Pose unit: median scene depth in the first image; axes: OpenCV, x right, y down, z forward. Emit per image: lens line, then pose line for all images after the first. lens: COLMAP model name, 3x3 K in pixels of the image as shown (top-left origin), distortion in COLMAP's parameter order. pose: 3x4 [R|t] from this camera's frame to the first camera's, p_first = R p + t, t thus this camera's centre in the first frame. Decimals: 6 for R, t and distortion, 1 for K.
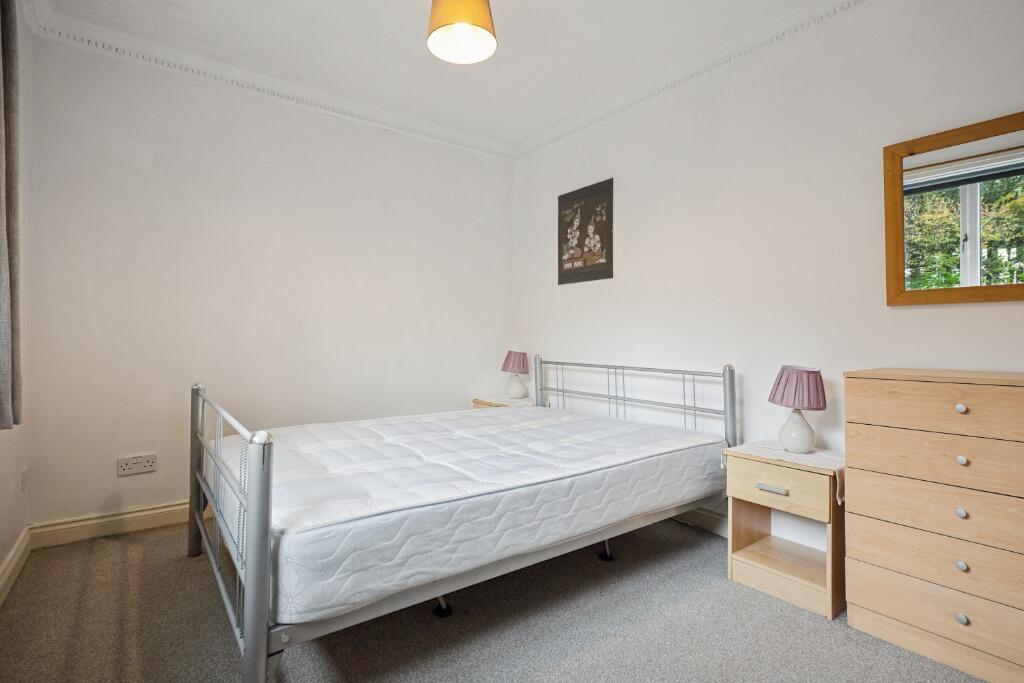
lens RADIAL K [[504.8, 0, 515.7], [0, 504.8, 333.5], [0, 0, 1]] dist [0.004393, 0.000286]
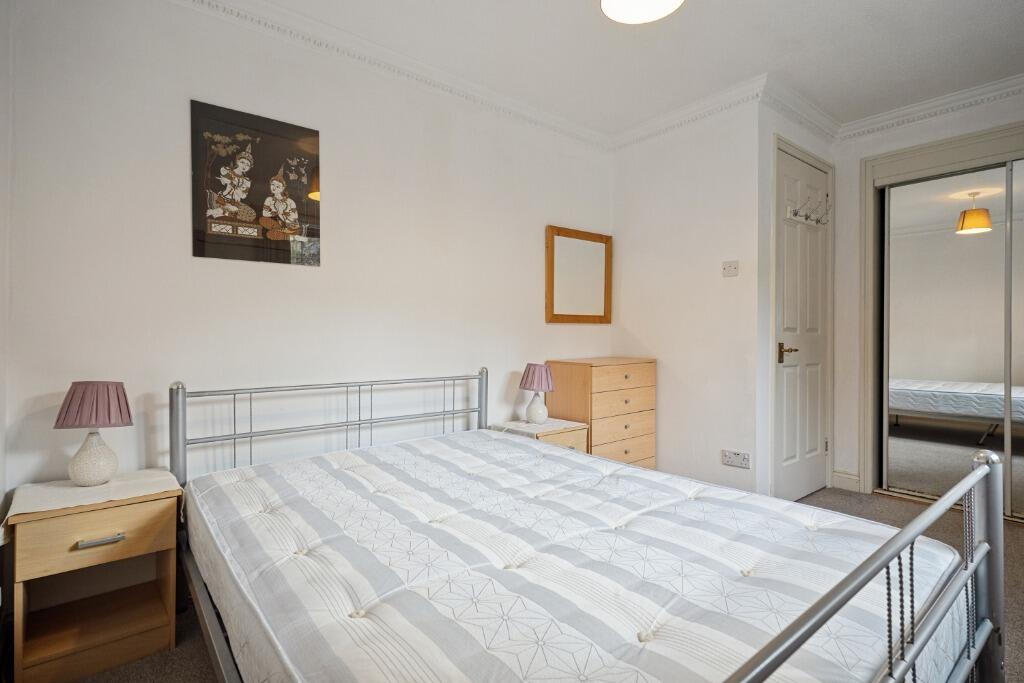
lens RADIAL K [[504.8, 0, 516.5], [0, 504.8, 339.9], [0, 0, 1]] dist [0.004393, 0.000286]
pose [[-0.041585, -0.005480, 0.999120, -0.530127], [0.002890, 0.999980, 0.005605, -0.004567], [-0.999131, 0.003121, -0.041569, 0.697655]]
